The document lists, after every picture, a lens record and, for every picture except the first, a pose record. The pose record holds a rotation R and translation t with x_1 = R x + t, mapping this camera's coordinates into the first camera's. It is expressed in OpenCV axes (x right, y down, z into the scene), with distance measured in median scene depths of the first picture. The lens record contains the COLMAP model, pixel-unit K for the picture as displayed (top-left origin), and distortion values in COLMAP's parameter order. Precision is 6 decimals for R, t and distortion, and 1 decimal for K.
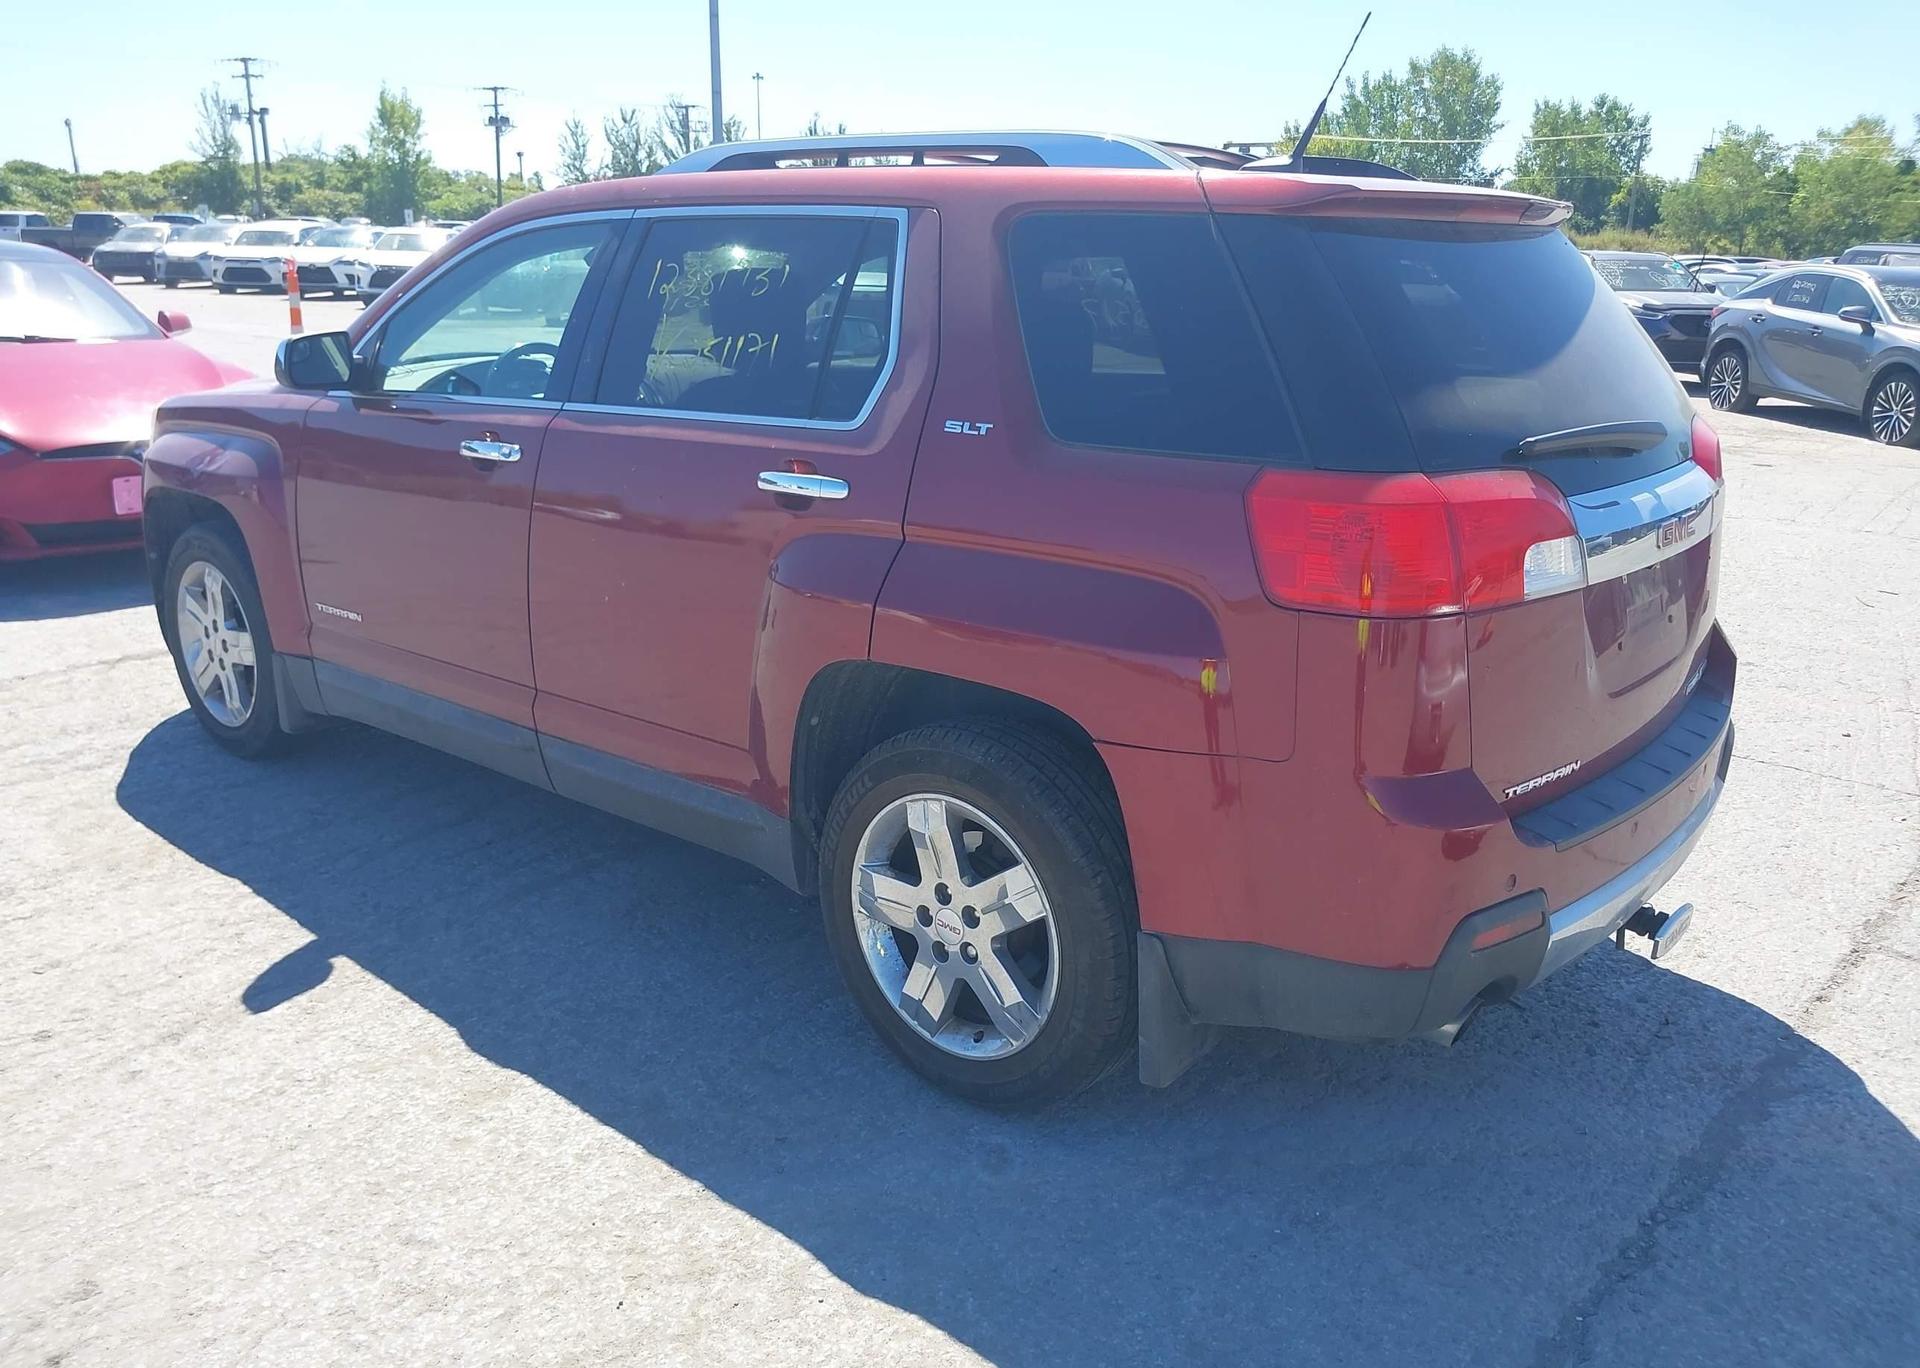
lens RADIAL K [[1524.9, 0, 956.4], [0, 1524.9, 680.5], [0, 0, 1]] dist [0.025397, -0.032867]
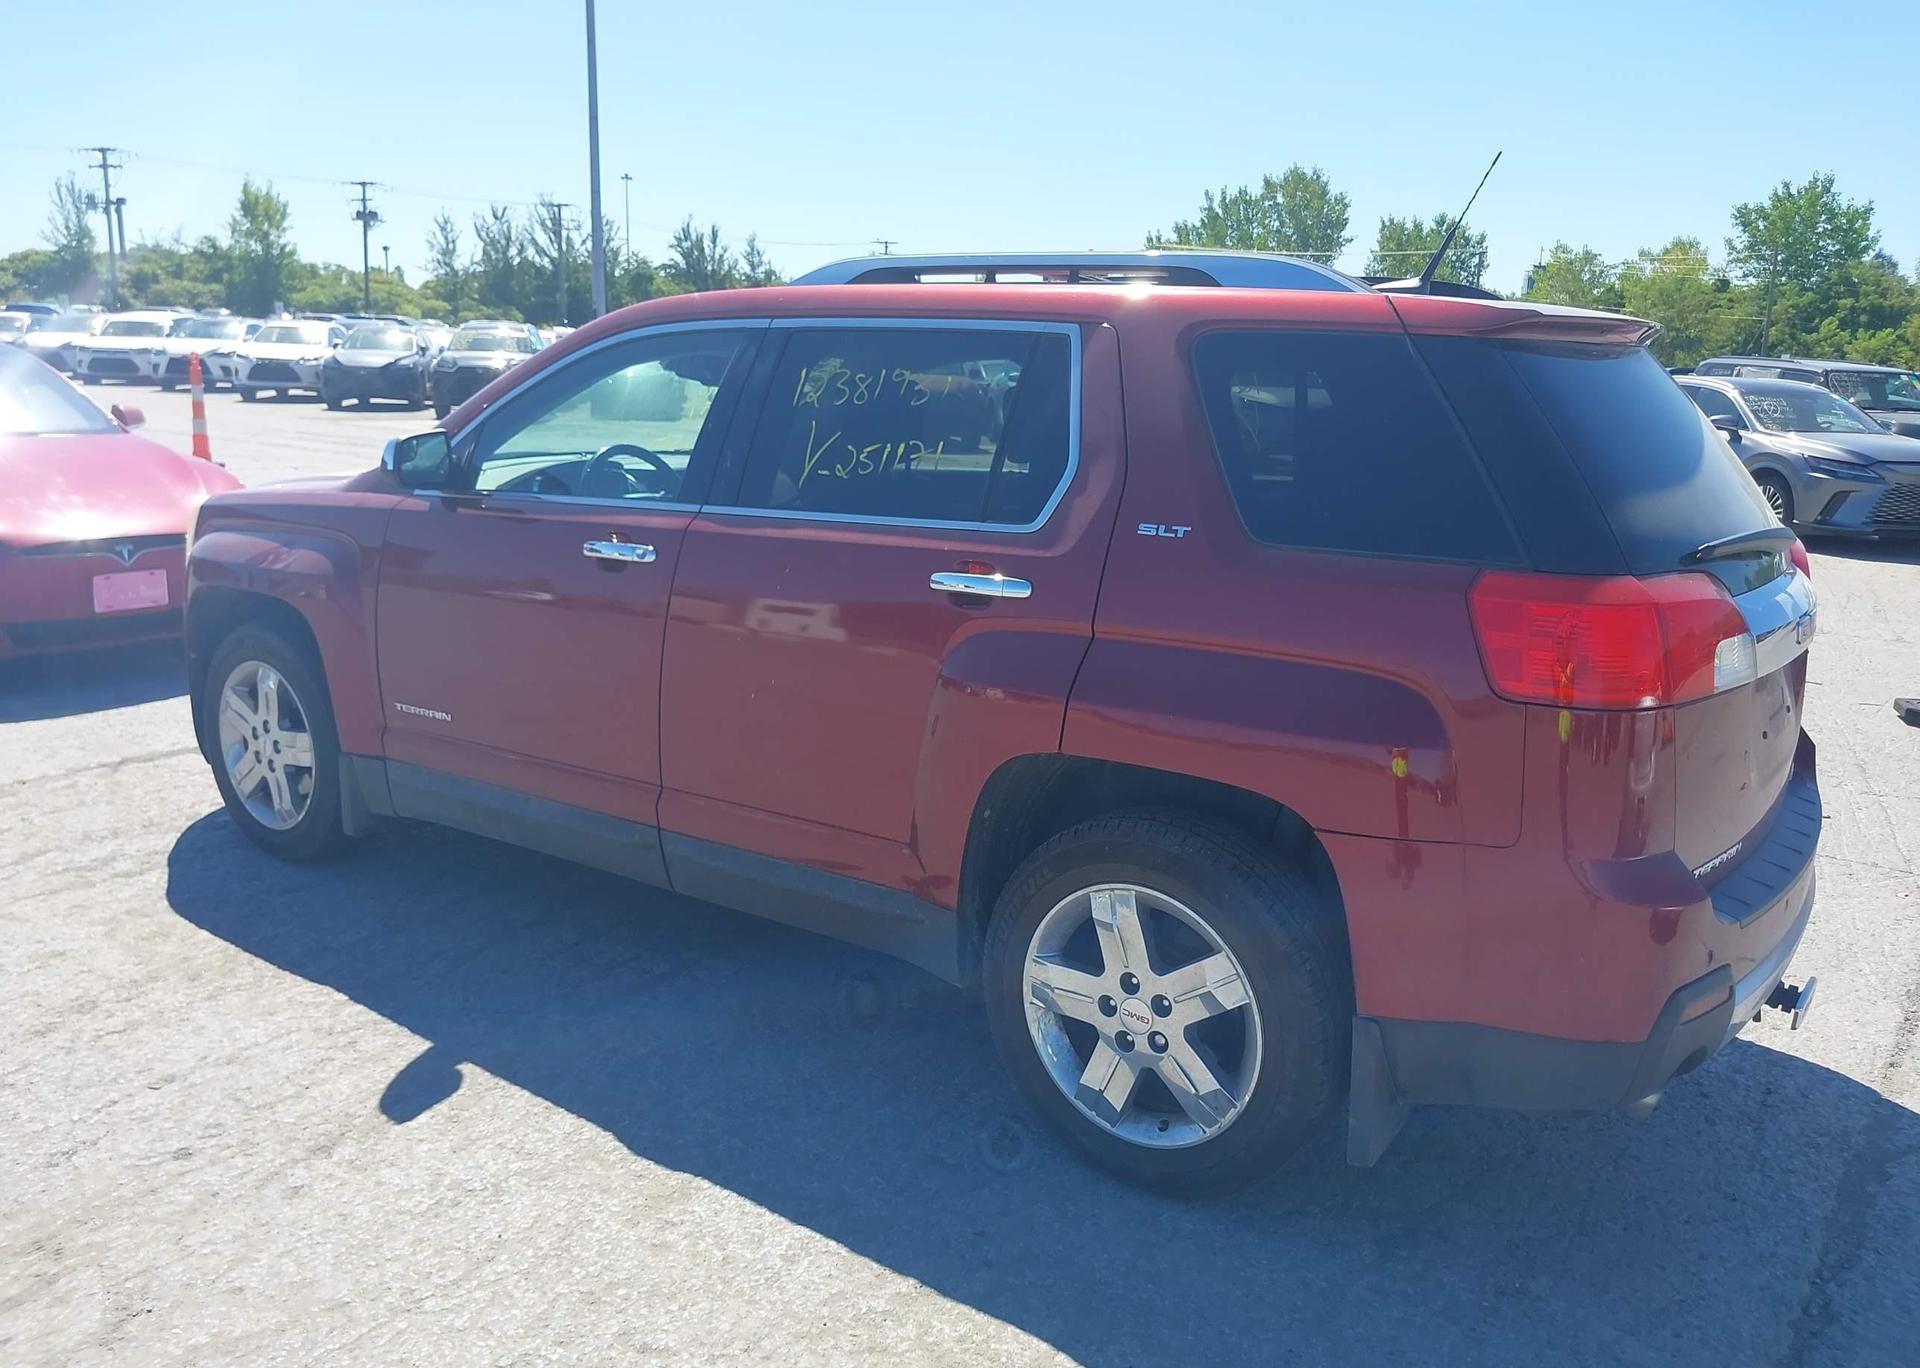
lens RADIAL K [[1524.9, 0, 956.0], [0, 1524.9, 679.6], [0, 0, 1]] dist [0.025397, -0.032867]
pose [[0.996185, -0.005588, 0.087088, -0.180982], [0.010981, 0.998042, -0.061577, -0.000905], [-0.086574, 0.062298, 0.994296, -0.017758]]
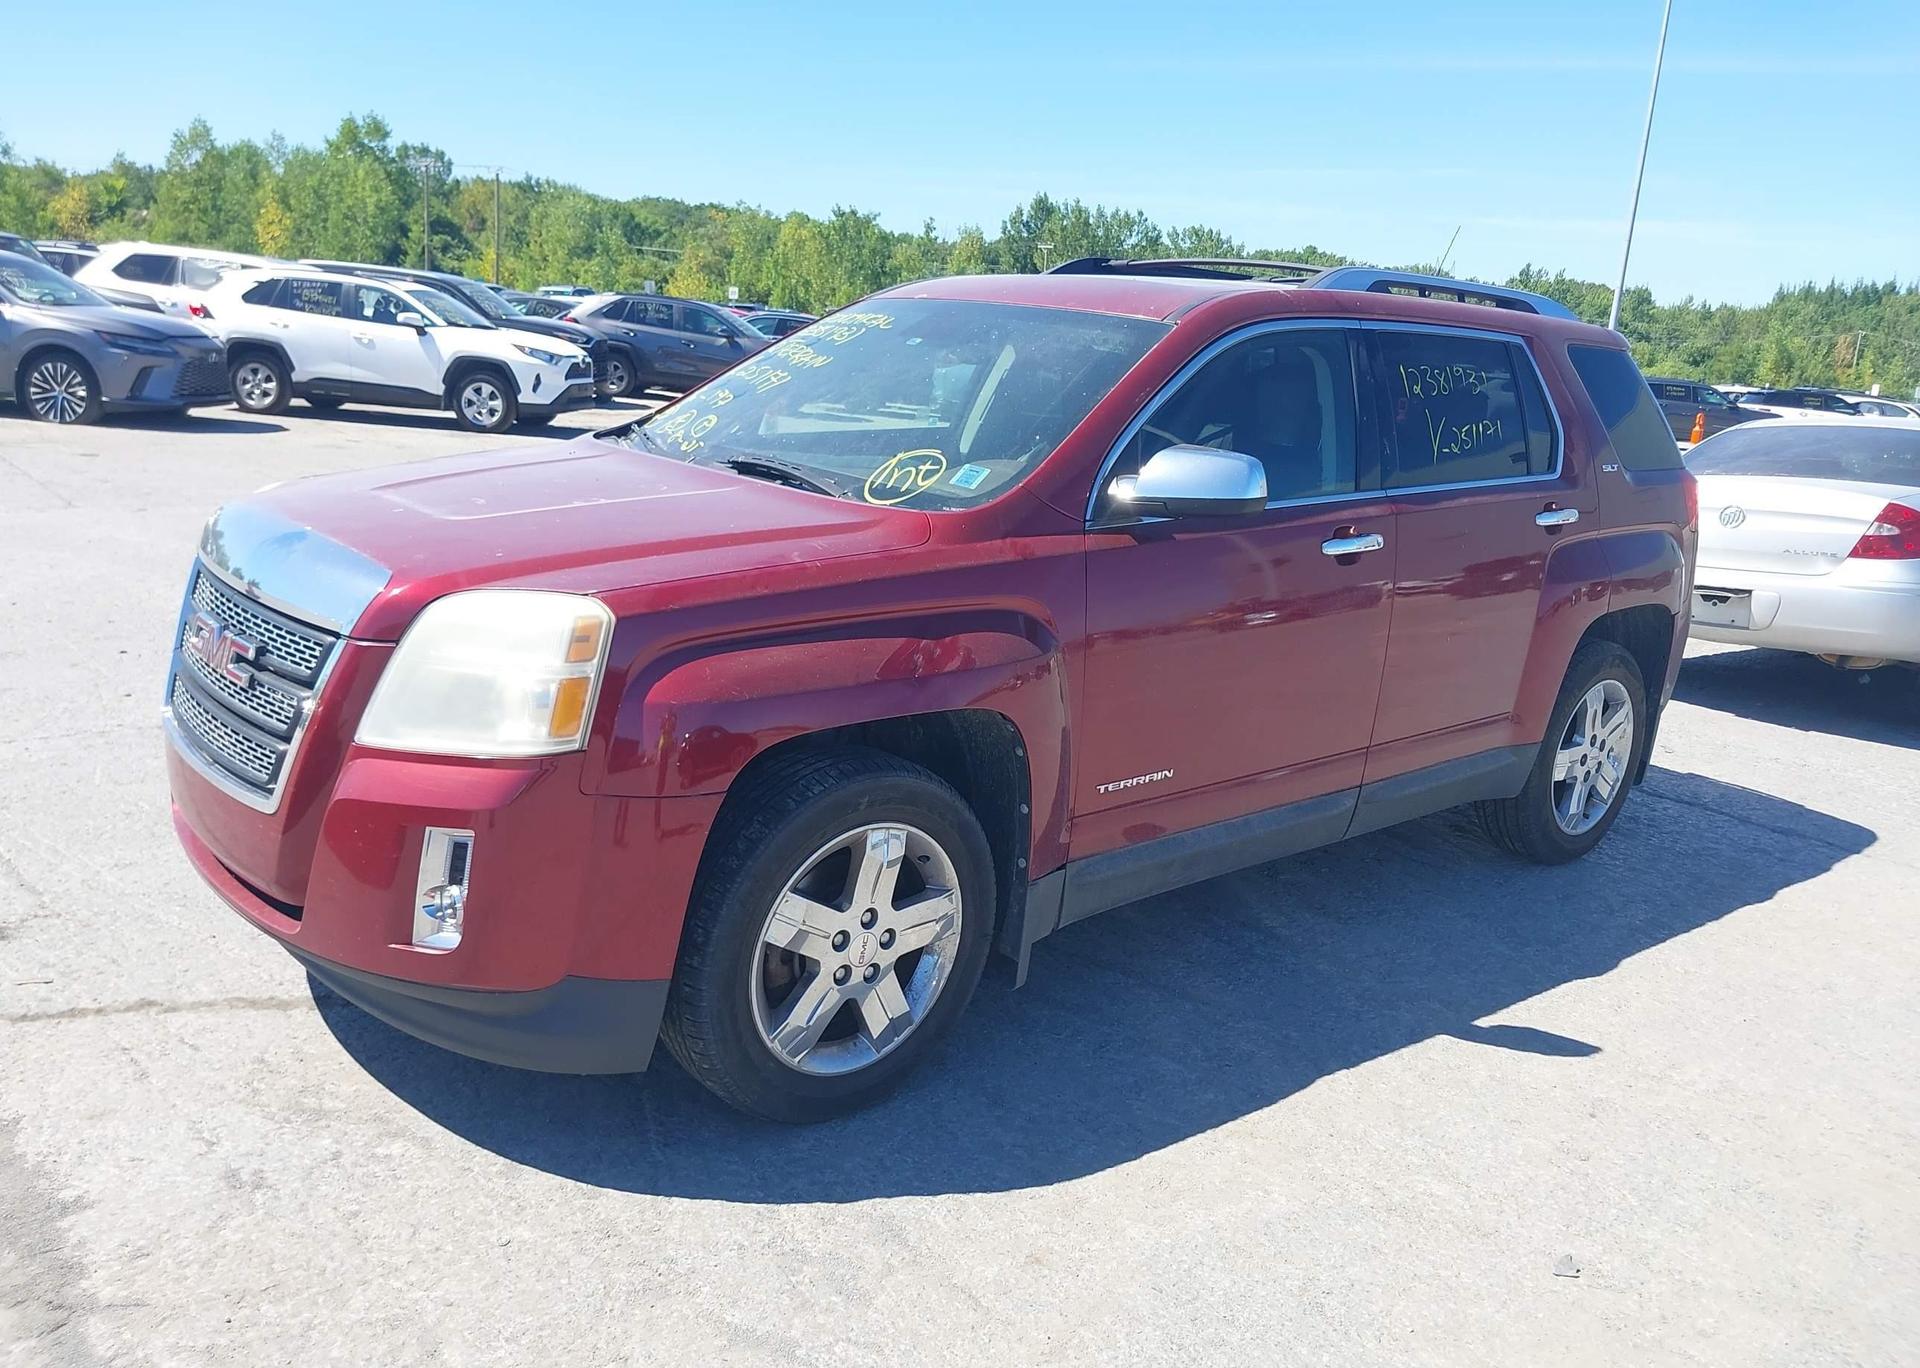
lens RADIAL K [[1524.9, 0, 976.6], [0, 1524.9, 686.5], [0, 0, 1]] dist [0.025397, -0.032867]
pose [[0.129102, -0.236455, 0.963027, -1.478874], [0.197216, 0.957877, 0.208752, -0.349835], [-0.971822, 0.162974, 0.170297, 1.155569]]
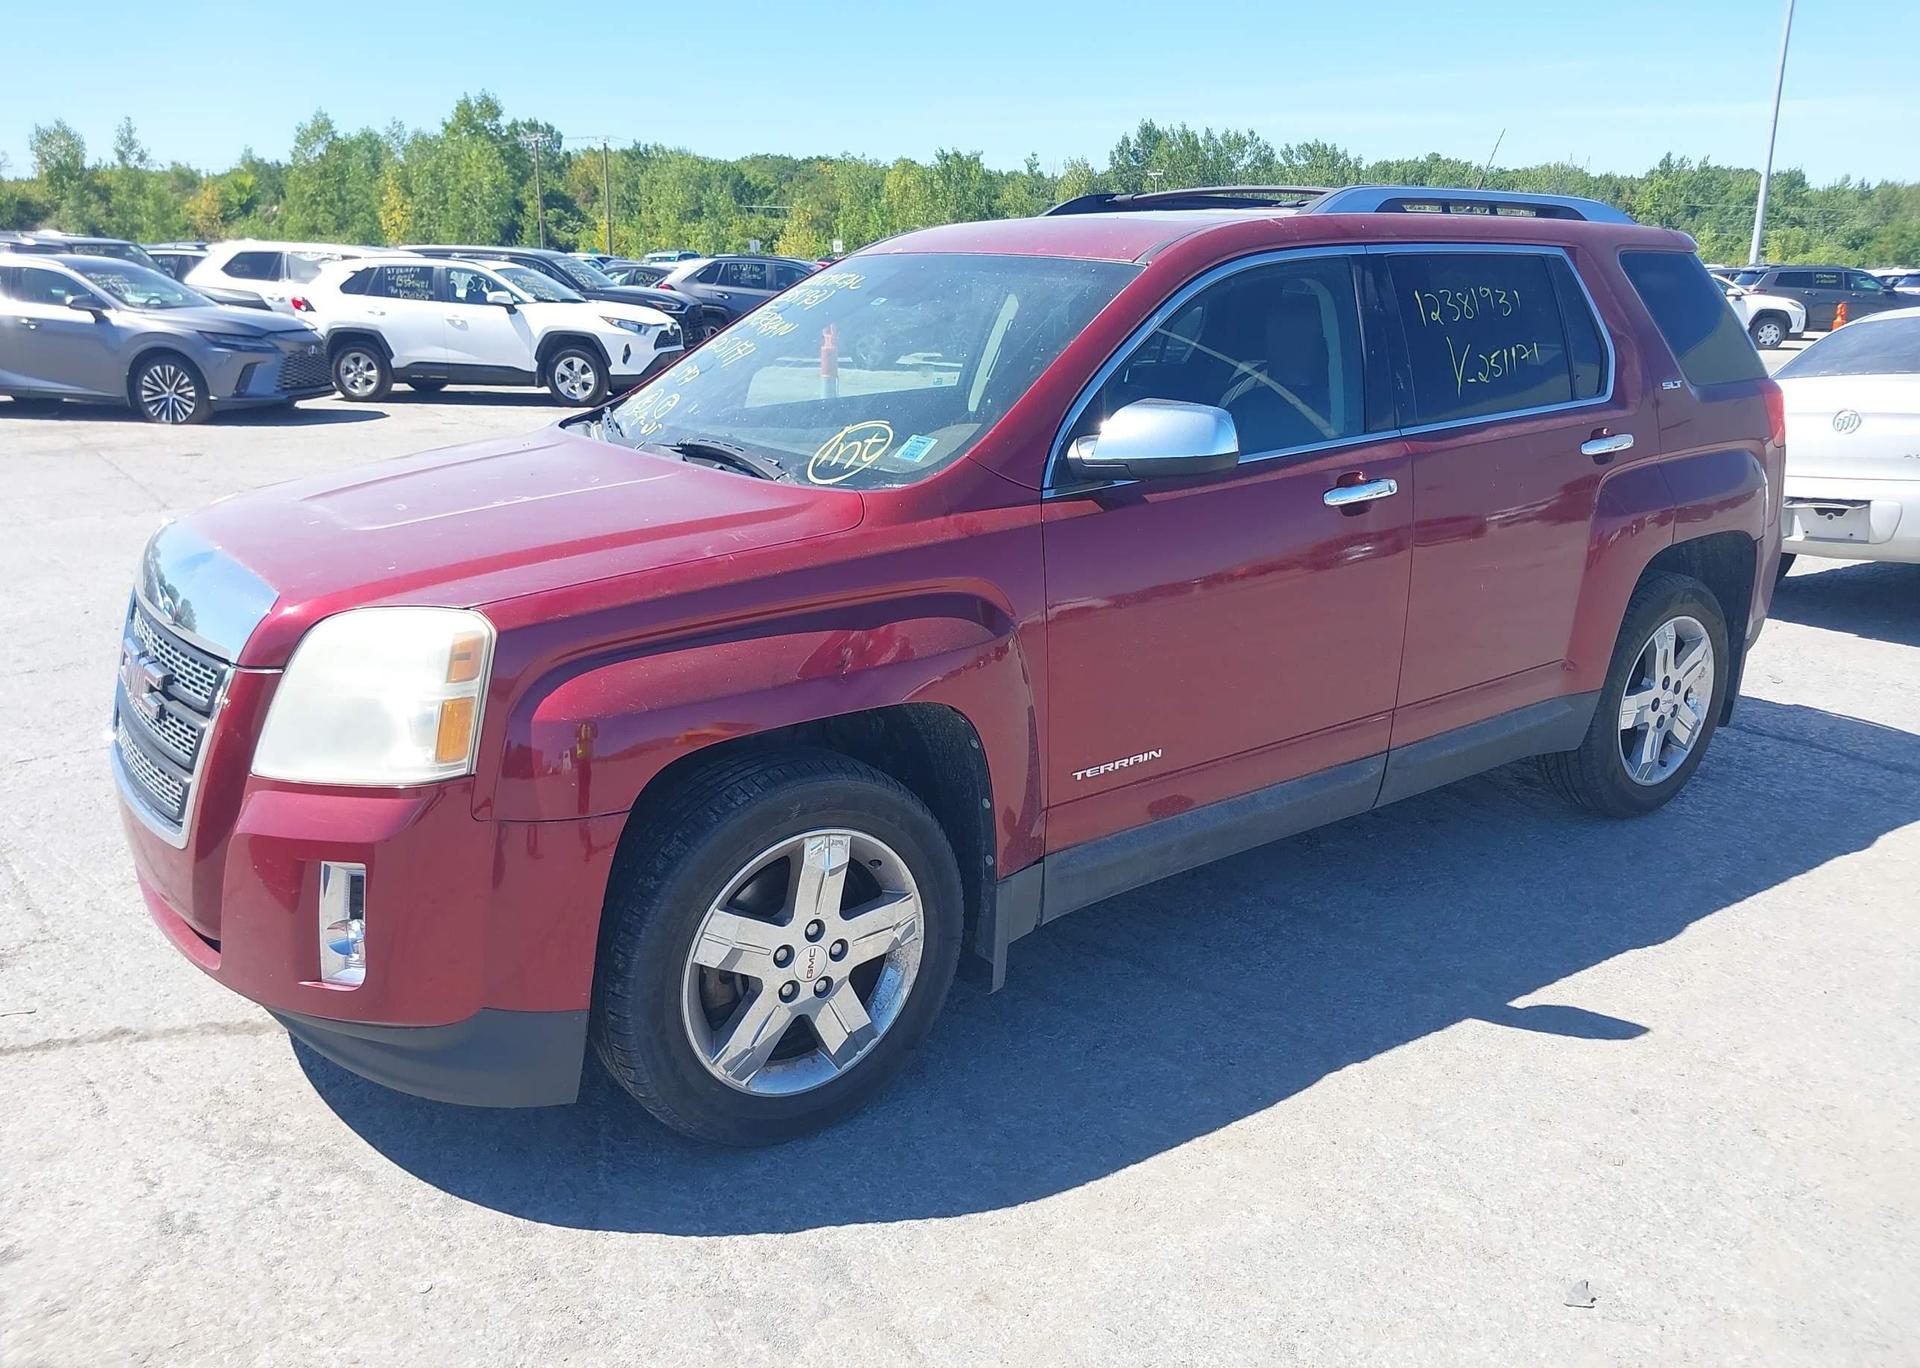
lens RADIAL K [[1524.9, 0, 976.7], [0, 1524.9, 683.0], [0, 0, 1]] dist [0.025397, -0.032867]
pose [[0.201080, -0.278159, 0.939252, -1.392832], [0.262265, 0.939119, 0.221973, -0.336621], [-0.943814, 0.201698, 0.261789, 1.060294]]
